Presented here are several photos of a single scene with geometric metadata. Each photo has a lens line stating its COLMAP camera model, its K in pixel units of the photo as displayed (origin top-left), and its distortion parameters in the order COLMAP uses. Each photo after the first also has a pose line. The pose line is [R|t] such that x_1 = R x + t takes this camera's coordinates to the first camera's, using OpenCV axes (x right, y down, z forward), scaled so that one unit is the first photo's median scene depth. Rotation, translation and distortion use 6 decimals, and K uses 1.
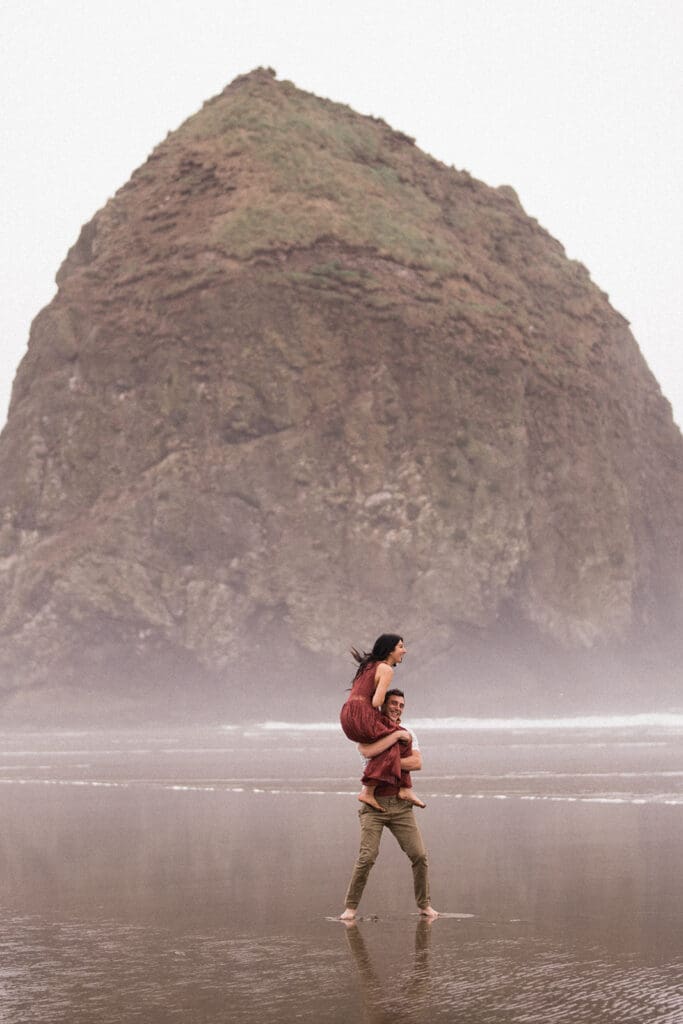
lens RADIAL K [[2618.8, 0, 289.7], [0, 2618.8, 419.8], [0, 0, 1]] dist [-0.022568, -0.075481]
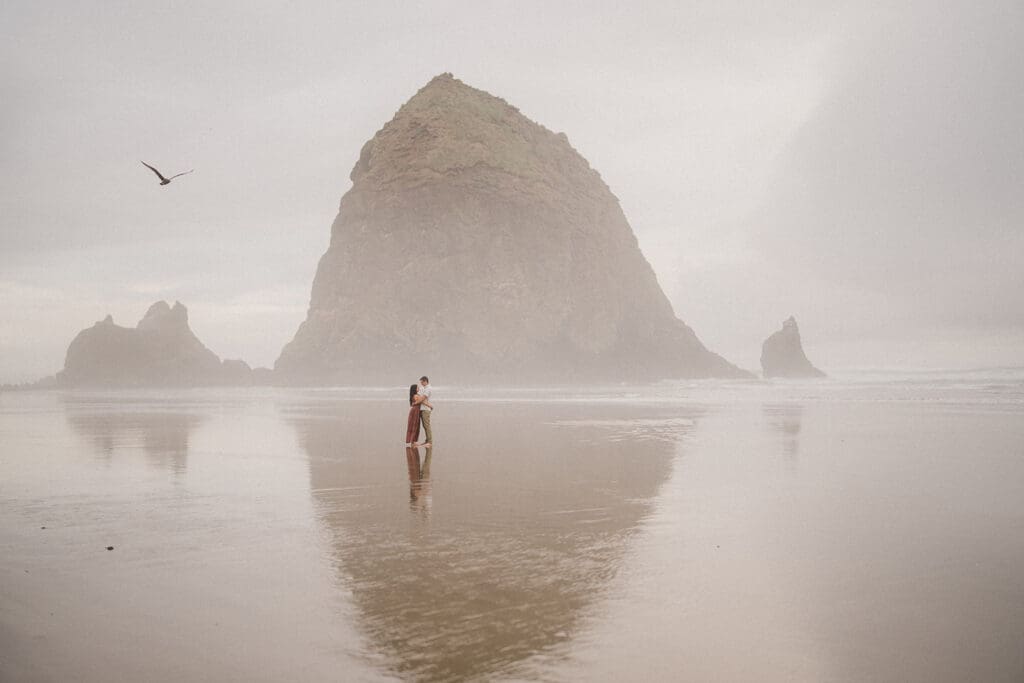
lens RADIAL K [[1555.6, 0, 513.4], [0, 1555.6, 339.9], [0, 0, 1]] dist [0.004108, -0.043648]
pose [[0.997653, 0.013009, 0.067230, -0.044247], [-0.018716, 0.996208, 0.084968, -0.034275], [-0.065870, -0.086027, 0.994113, -0.296279]]
